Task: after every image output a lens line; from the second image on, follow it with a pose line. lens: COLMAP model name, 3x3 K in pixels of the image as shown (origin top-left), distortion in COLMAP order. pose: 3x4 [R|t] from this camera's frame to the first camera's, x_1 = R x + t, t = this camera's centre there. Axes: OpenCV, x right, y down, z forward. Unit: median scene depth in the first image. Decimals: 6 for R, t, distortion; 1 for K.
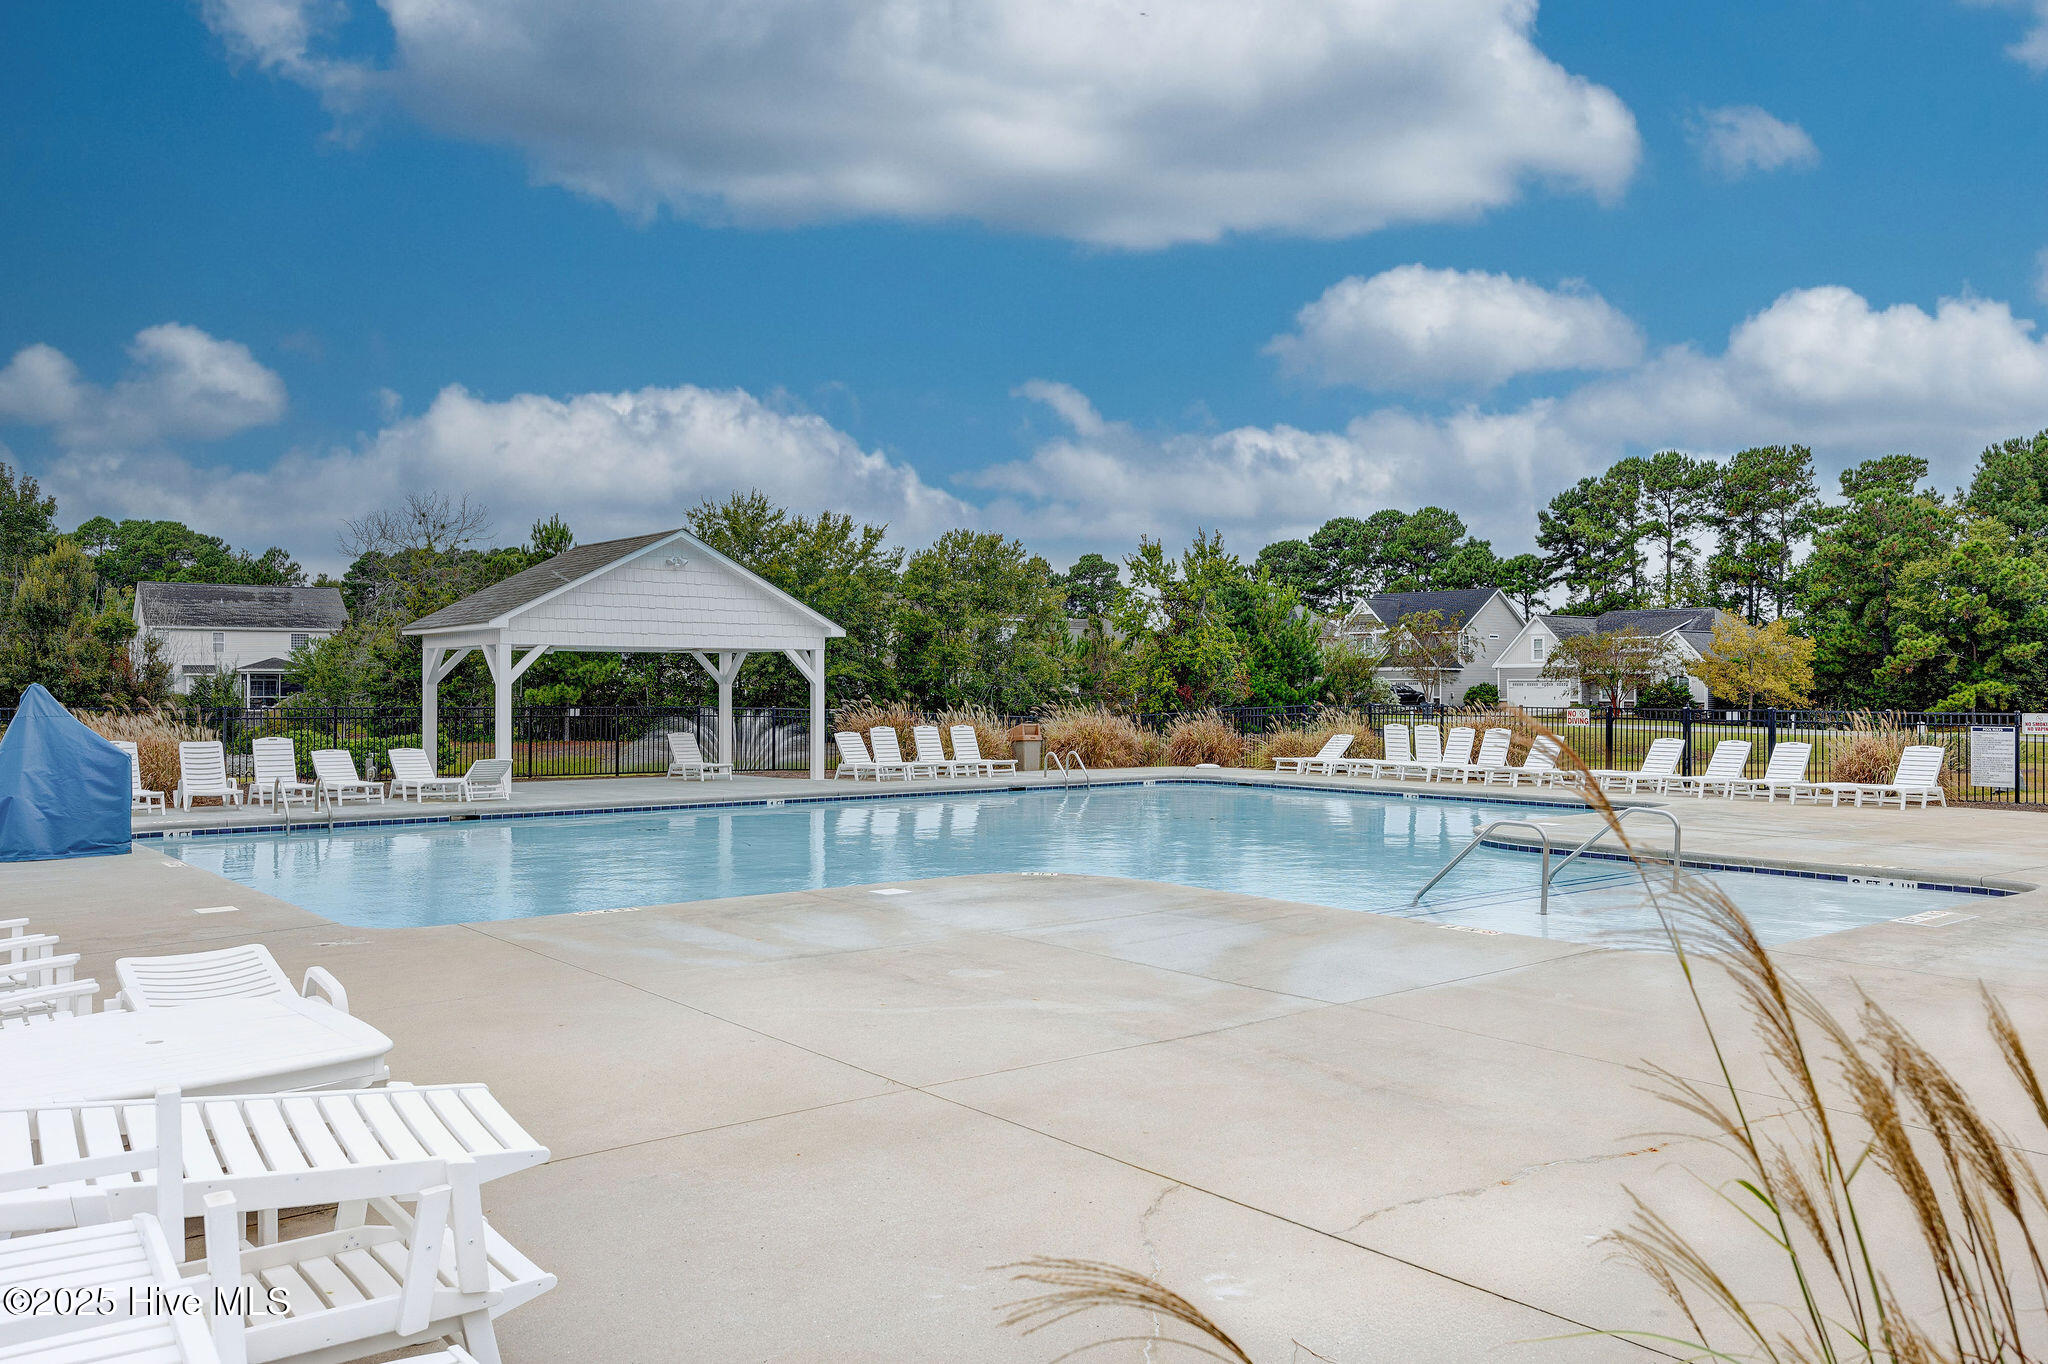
lens RADIAL K [[1607.7, 0, 1024.0], [0, 1607.7, 682.0], [0, 0, 1]] dist [0.001067, -0.000418]
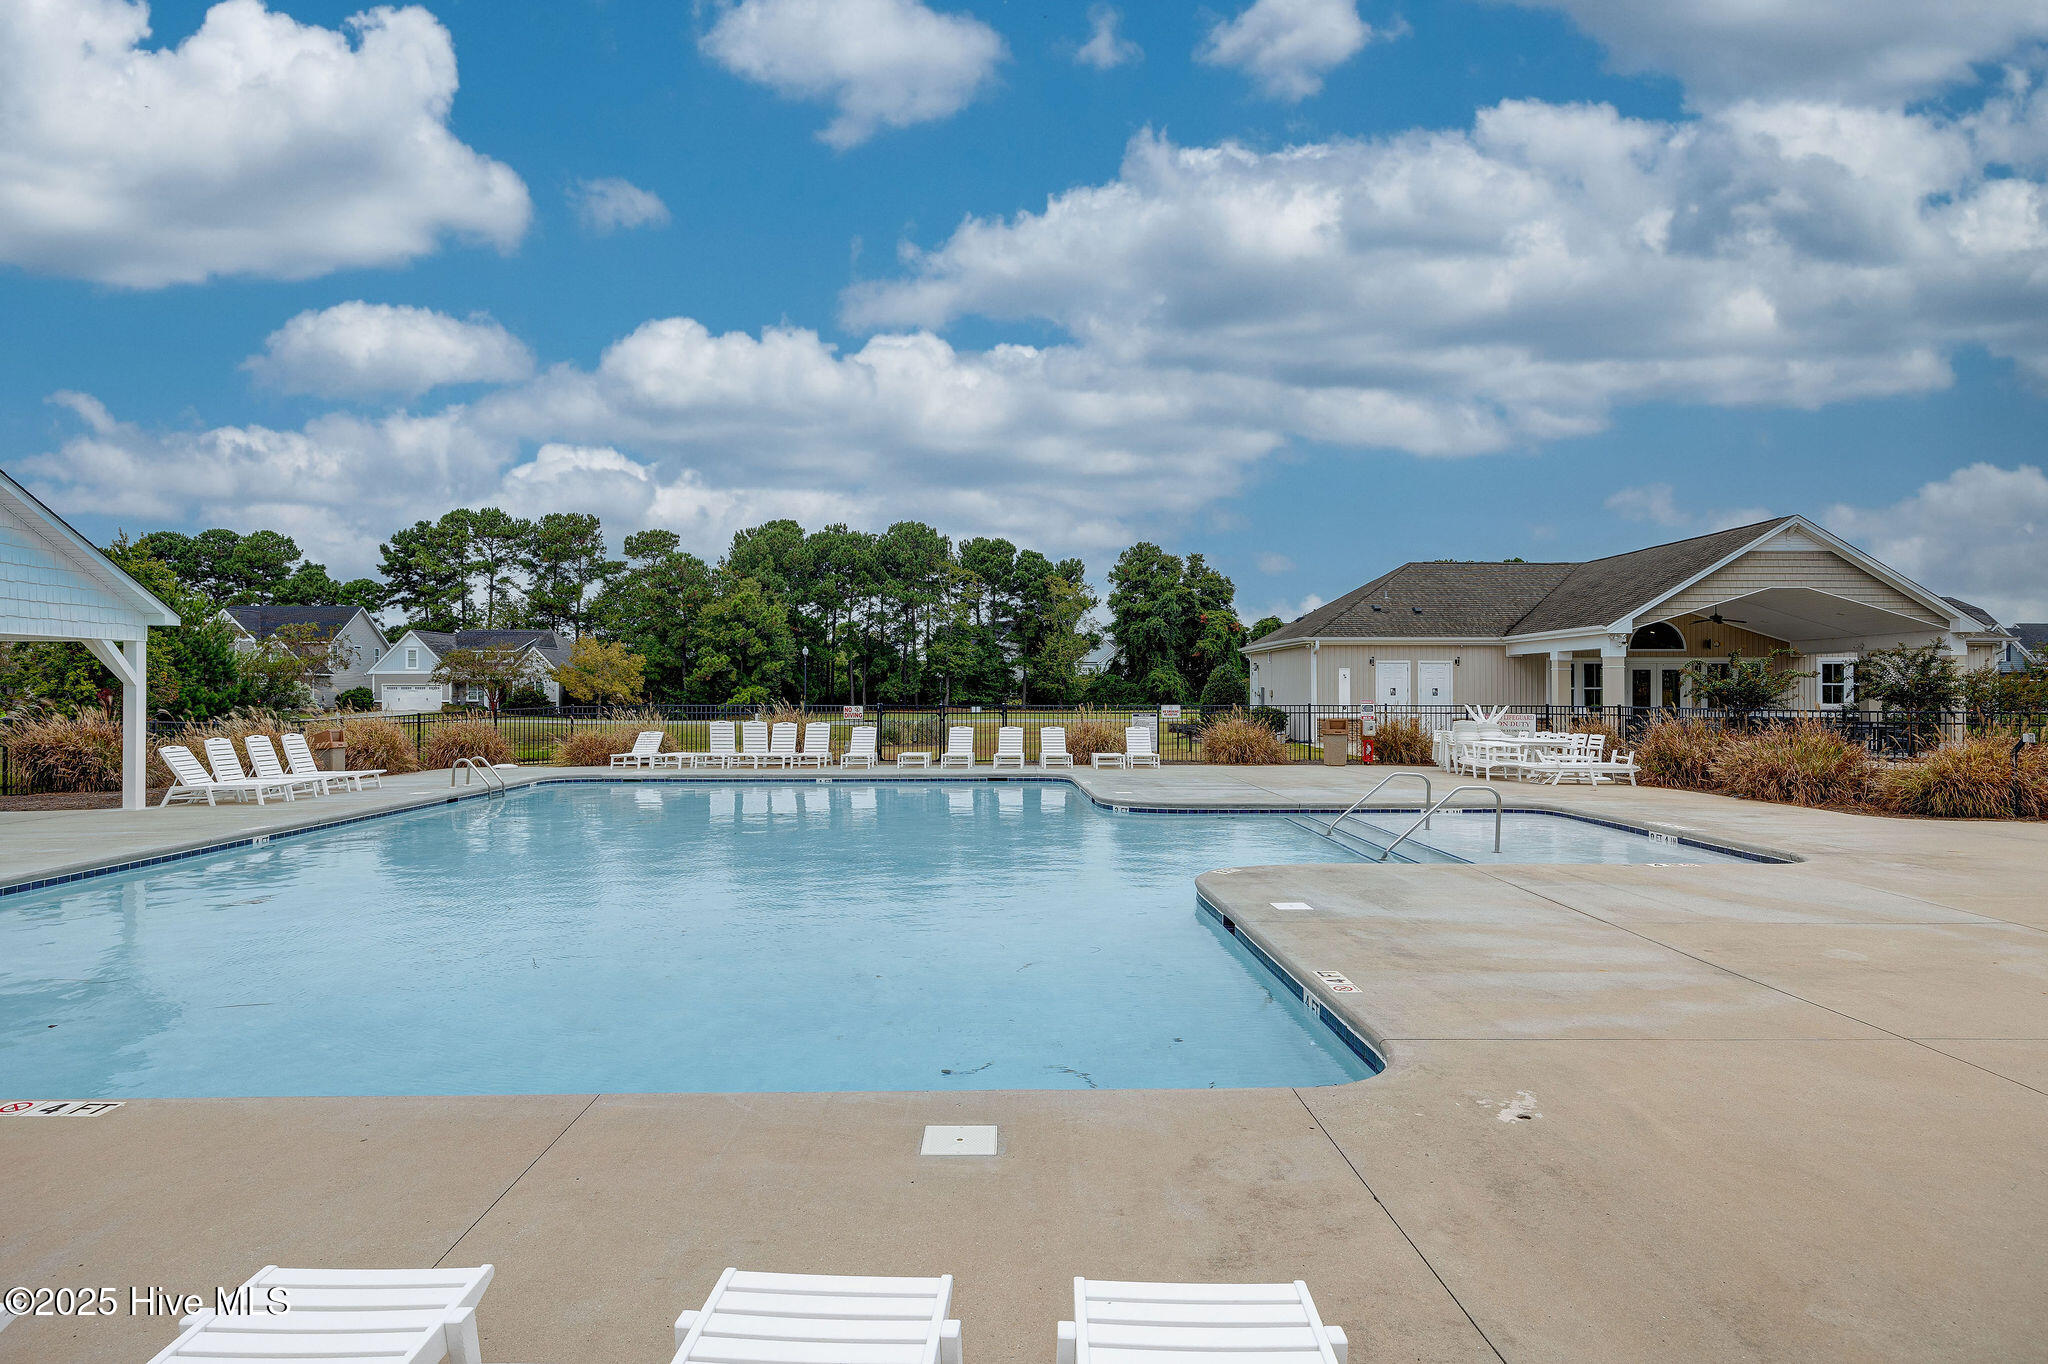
lens RADIAL K [[1188.6, 0, 1024.0], [0, 1188.6, 682.0], [0, 0, 1]] dist [-0.002743, -0.000204]
pose [[0.615931, 0.005584, 0.787780, -0.101231], [-0.001945, 0.999983, -0.005568, 0.000836], [-0.787798, 0.001897, 0.615931, 0.095329]]
